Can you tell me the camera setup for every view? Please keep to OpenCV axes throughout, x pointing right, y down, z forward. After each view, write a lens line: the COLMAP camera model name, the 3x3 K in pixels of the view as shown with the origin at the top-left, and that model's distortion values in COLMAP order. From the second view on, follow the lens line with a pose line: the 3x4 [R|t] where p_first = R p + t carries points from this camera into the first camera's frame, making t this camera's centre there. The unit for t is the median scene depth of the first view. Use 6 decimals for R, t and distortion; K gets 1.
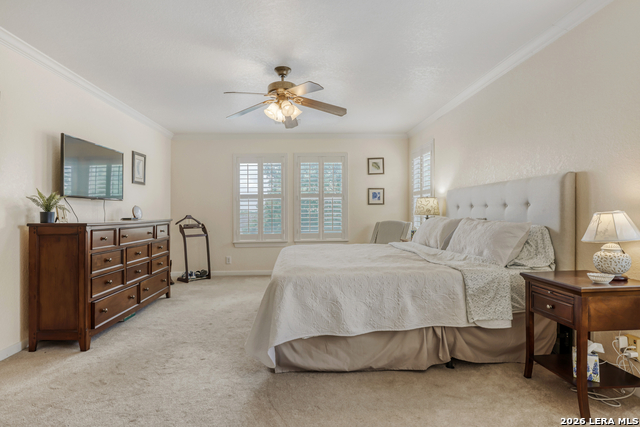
lens RADIAL K [[330.5, 0, 319.8], [0, 330.5, 212.2], [0, 0, 1]] dist [0.003963, 0.000904]
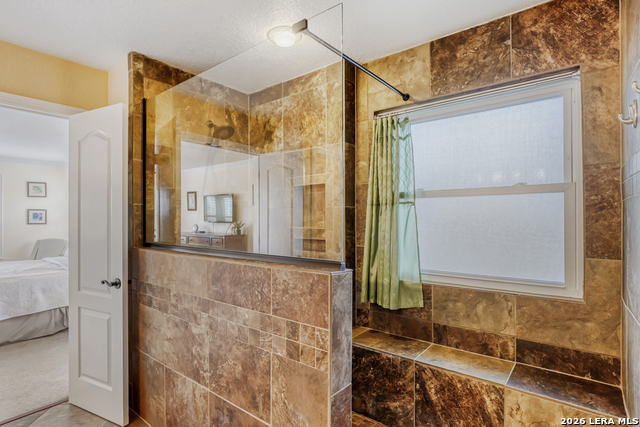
lens RADIAL K [[330.5, 0, 319.5], [0, 330.5, 214.7], [0, 0, 1]] dist [0.003963, 0.000904]
pose [[0.682026, 0.005304, 0.731309, 0.006785], [0.000504, 0.999970, -0.007723, -0.114805], [-0.731328, 0.005636, 0.682003, -1.131442]]
